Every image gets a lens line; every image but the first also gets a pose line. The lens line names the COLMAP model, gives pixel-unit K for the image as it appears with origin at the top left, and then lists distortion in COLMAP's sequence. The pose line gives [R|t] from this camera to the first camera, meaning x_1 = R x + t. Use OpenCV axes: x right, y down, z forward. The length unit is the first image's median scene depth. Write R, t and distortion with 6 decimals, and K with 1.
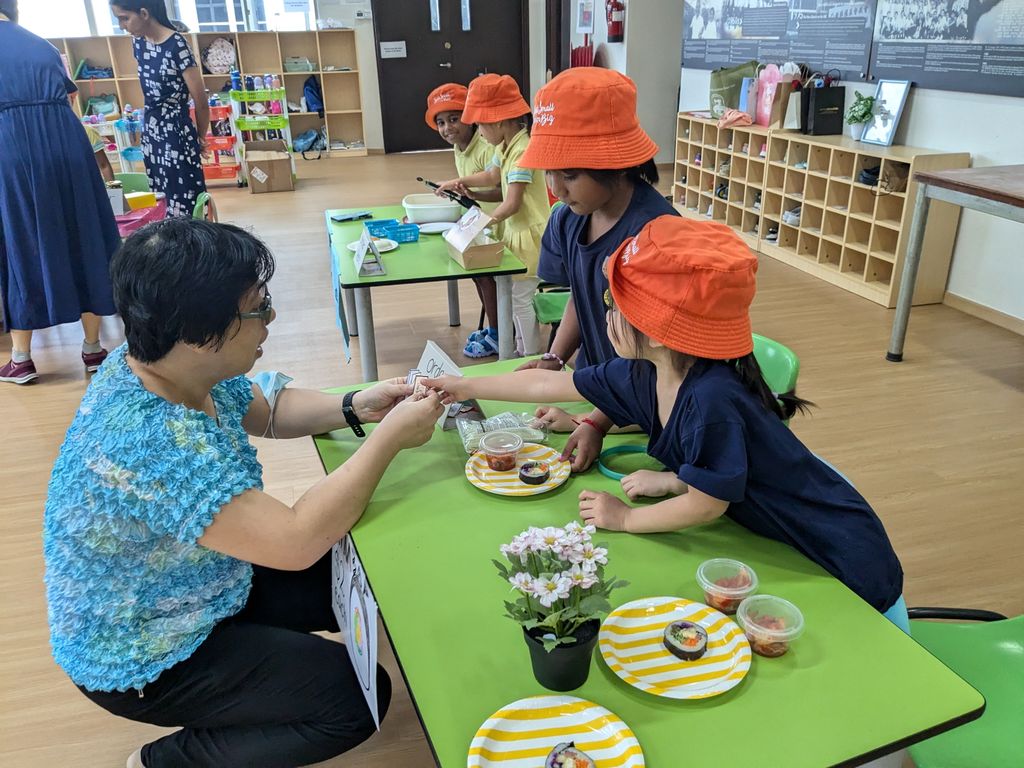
lens RADIAL K [[823.9, 0, 526.7], [0, 823.9, 396.7], [0, 0, 1]] dist [0.051404, -0.088057]
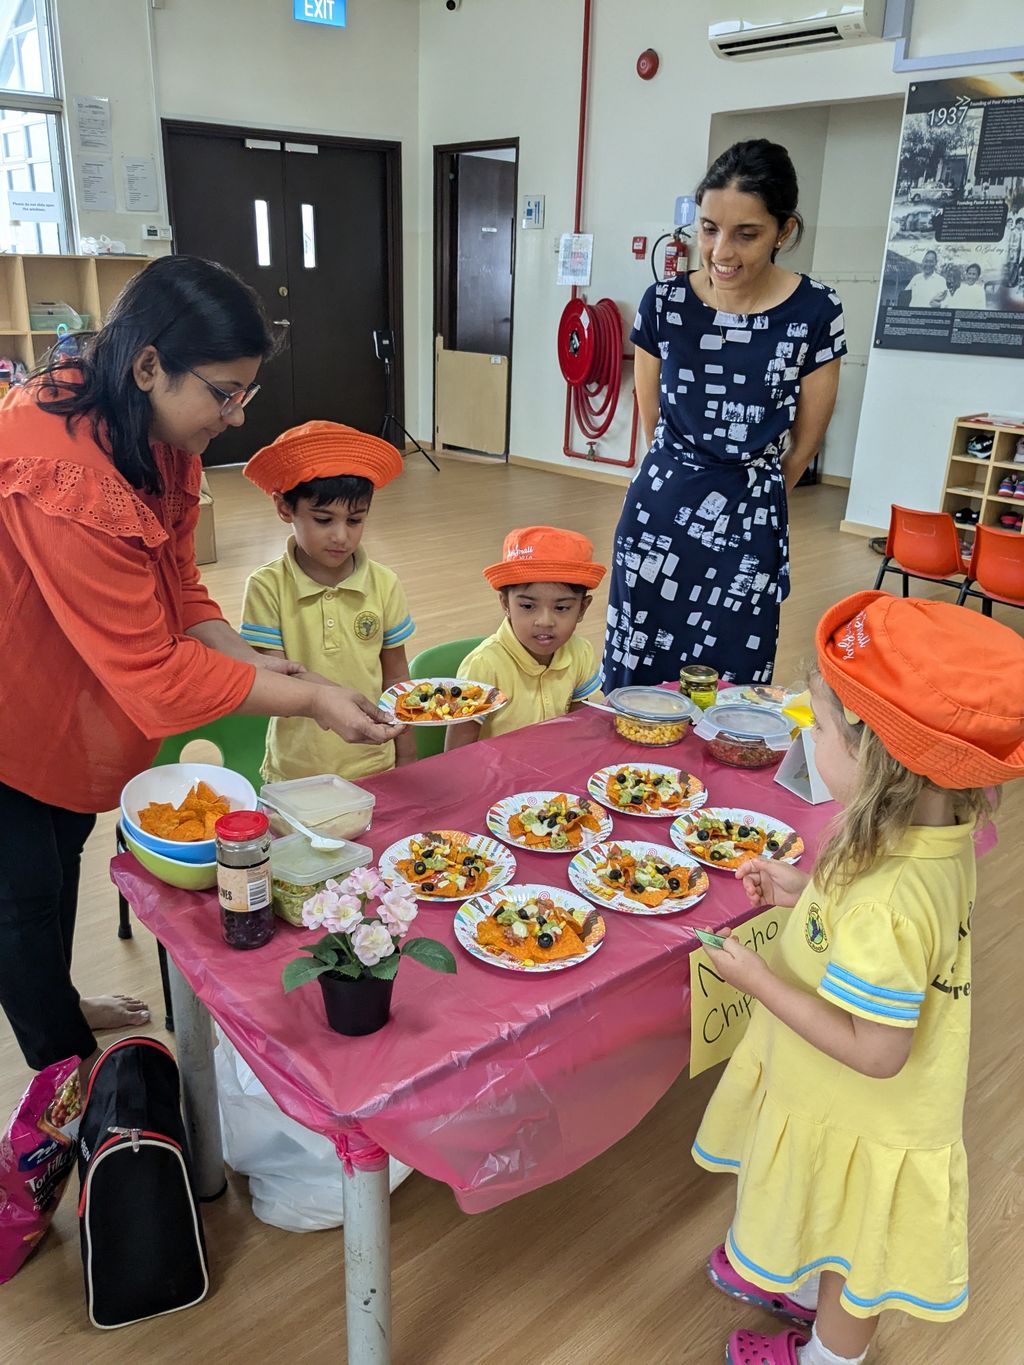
lens RADIAL K [[1089.3, 0, 512.0], [0, 1089.3, 682.5], [0, 0, 1]] dist [0.054004, -0.089010]
pose [[0.898586, -0.113206, 0.423942, -0.501533], [0.136005, 0.990422, -0.023803, -0.160805], [-0.417187, 0.079047, 0.905377, 0.371856]]
